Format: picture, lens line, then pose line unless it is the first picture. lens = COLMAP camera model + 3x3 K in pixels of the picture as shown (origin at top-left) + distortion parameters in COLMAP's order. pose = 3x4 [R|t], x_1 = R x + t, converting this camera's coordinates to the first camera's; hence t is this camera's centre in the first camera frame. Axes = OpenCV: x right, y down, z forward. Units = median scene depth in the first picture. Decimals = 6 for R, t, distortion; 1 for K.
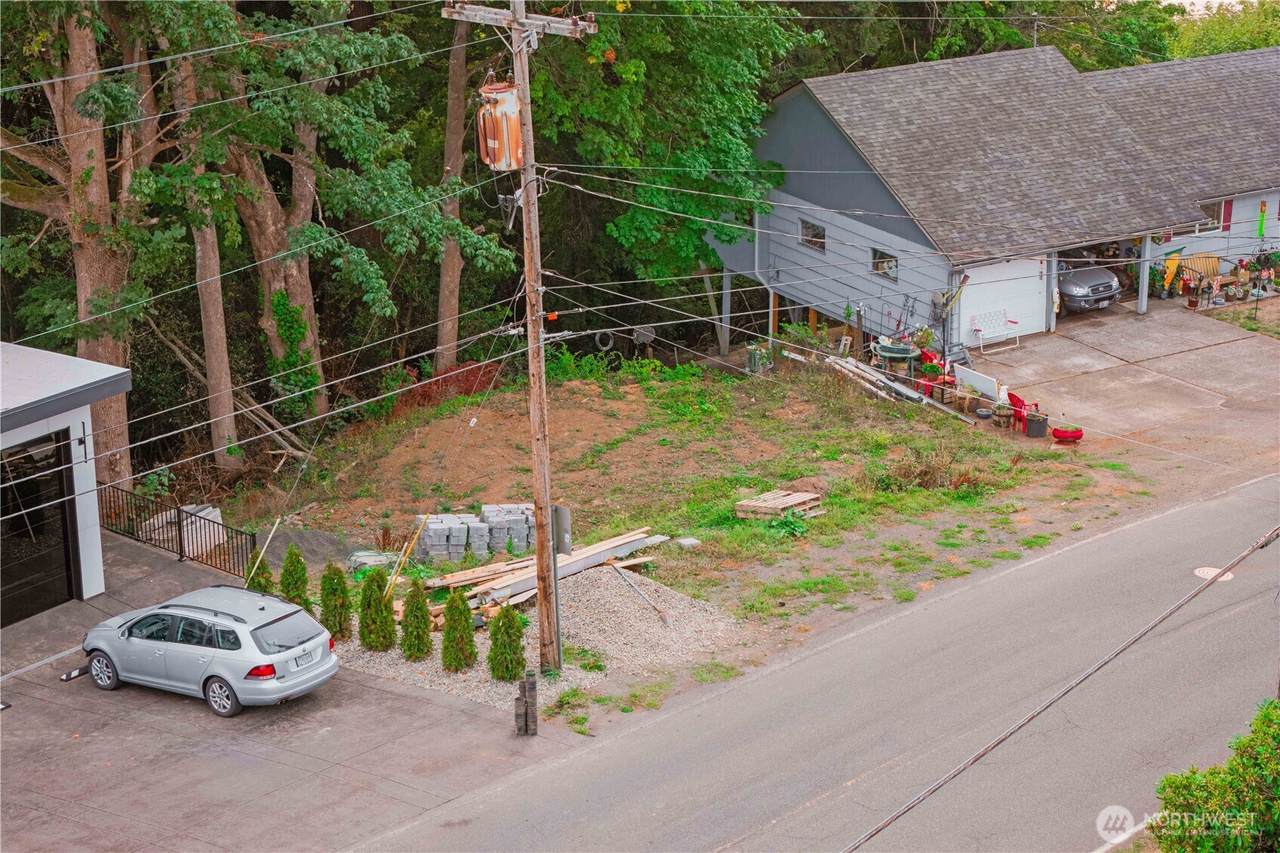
lens RADIAL K [[2547.7, 0, 640.5], [0, 2547.7, 425.6], [0, 0, 1]] dist [-0.069446, 0.000000]
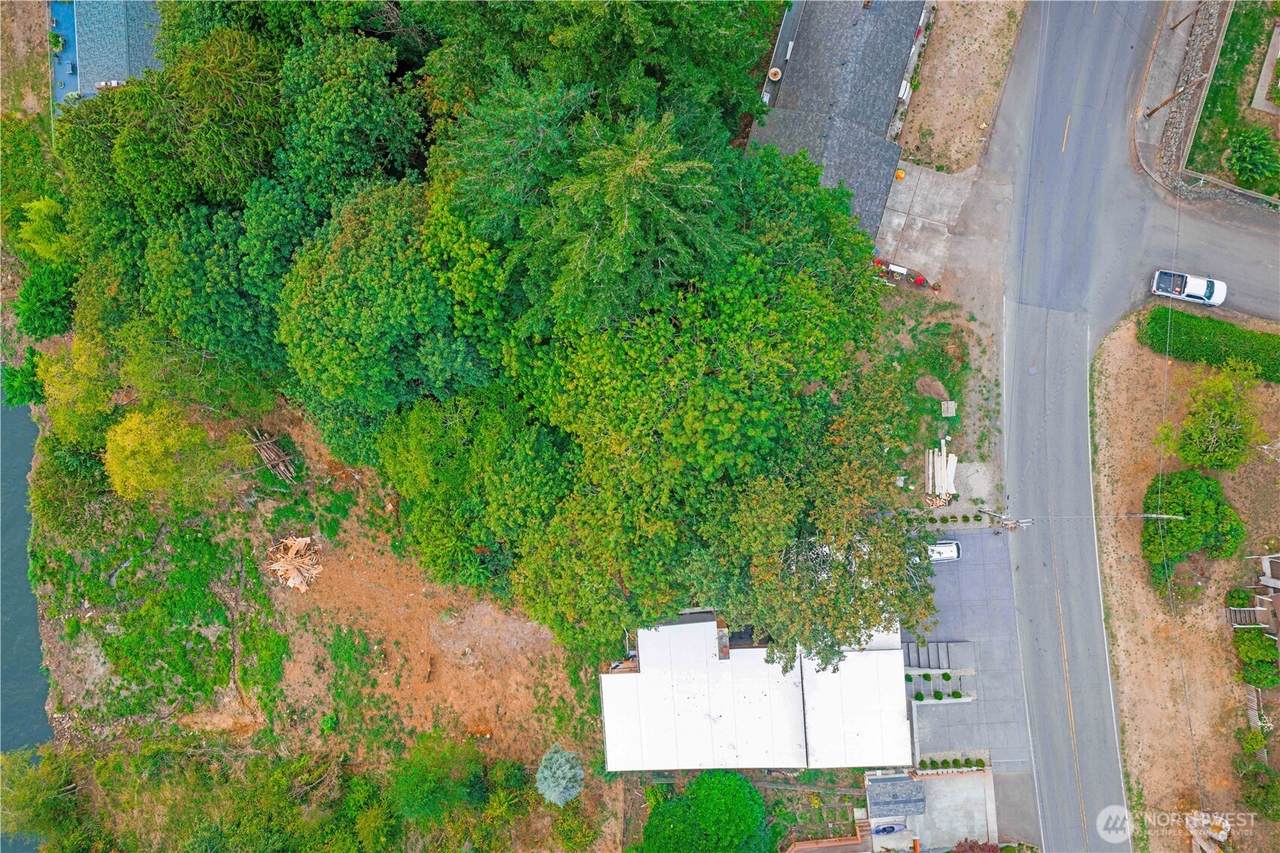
lens RADIAL K [[1052.5, 0, 640.1], [0, 1052.5, 427.0], [0, 0, 1]] dist [0.007165, -0.014121]
pose [[0.738007, -0.674687, -0.011949, -0.293176], [0.239908, 0.245790, 0.939165, -1.546391], [-0.630706, -0.695977, 0.343257, 0.550175]]
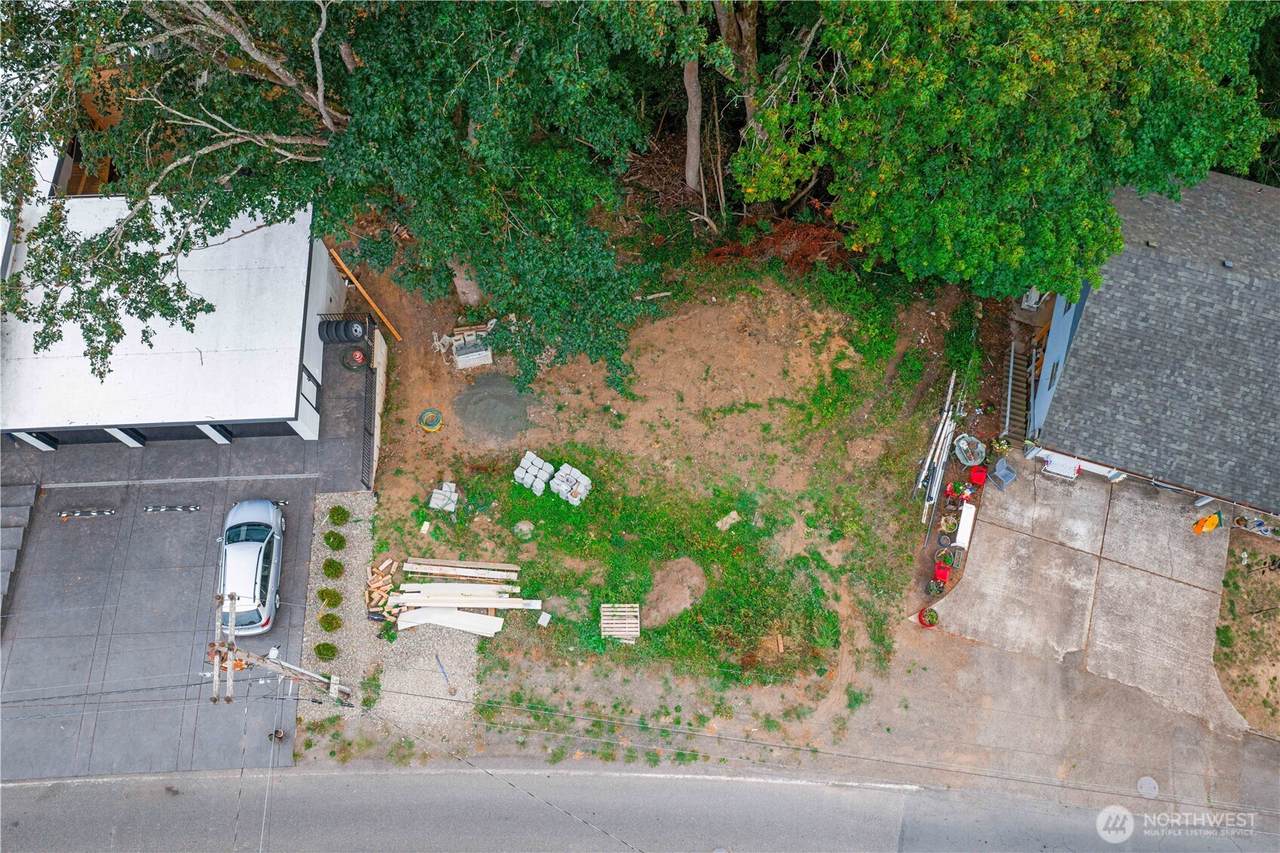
lens RADIAL K [[1052.5, 0, 641.4], [0, 1052.5, 429.0], [0, 0, 1]] dist [0.007165, -0.014121]
pose [[0.659068, 0.713484, -0.237843, 0.117191], [-0.259692, 0.512689, 0.818358, -0.528265], [0.705825, -0.477588, 0.523183, 0.562199]]
